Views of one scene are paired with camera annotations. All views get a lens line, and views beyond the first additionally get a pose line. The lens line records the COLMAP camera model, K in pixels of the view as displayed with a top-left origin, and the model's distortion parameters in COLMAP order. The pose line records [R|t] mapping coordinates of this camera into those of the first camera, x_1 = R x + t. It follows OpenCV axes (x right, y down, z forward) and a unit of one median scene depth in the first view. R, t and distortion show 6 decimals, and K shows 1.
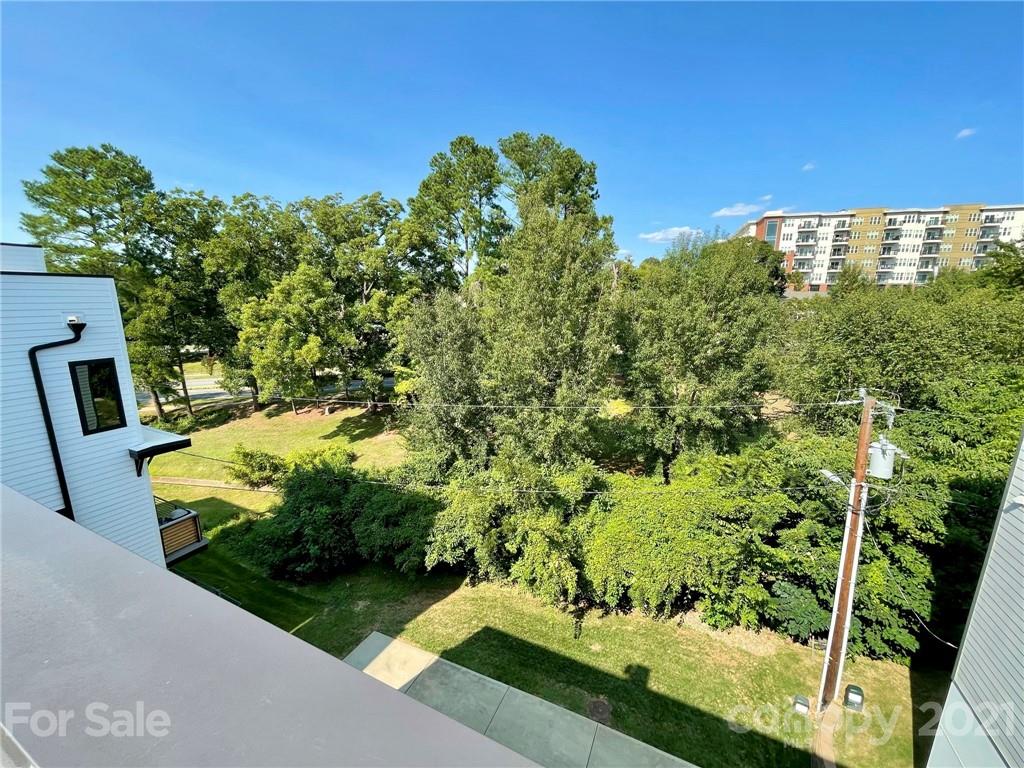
lens RADIAL K [[413.5, 0, 512.1], [0, 413.5, 380.1], [0, 0, 1]] dist [0.004856, 0.001883]
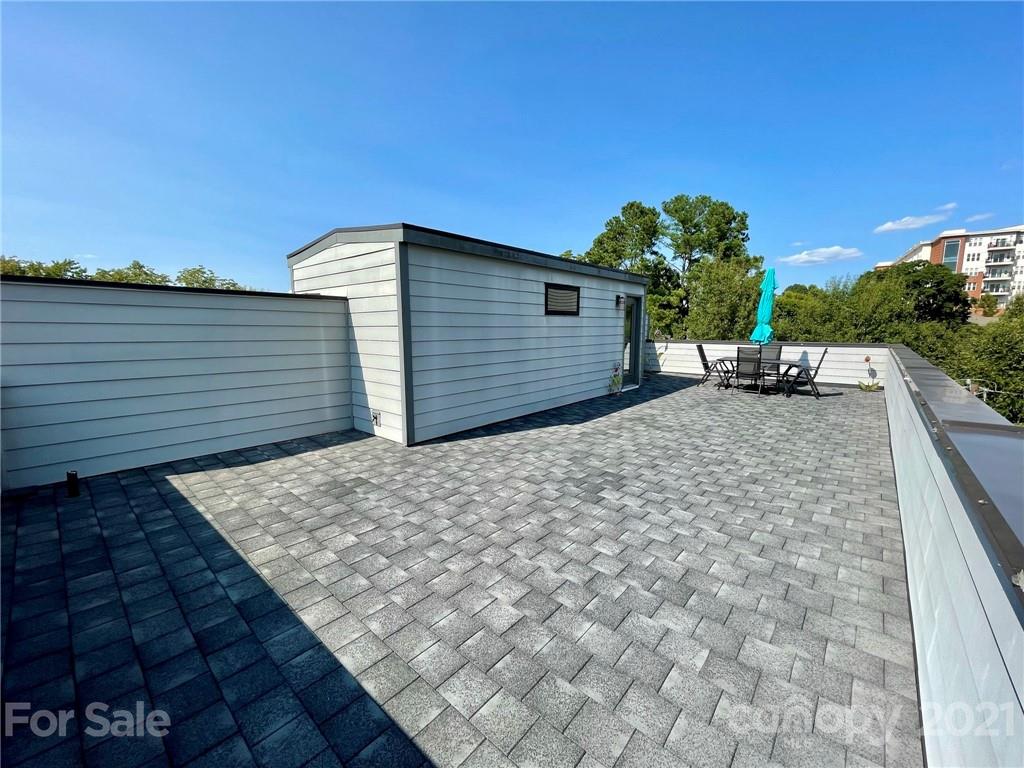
lens RADIAL K [[413.5, 0, 512.6], [0, 413.5, 383.5], [0, 0, 1]] dist [0.004856, 0.001883]
pose [[0.963337, 0.026915, -0.266942, -0.107746], [-0.044108, 0.997305, -0.058624, 0.054200], [0.264645, 0.068249, 0.961928, -0.260295]]
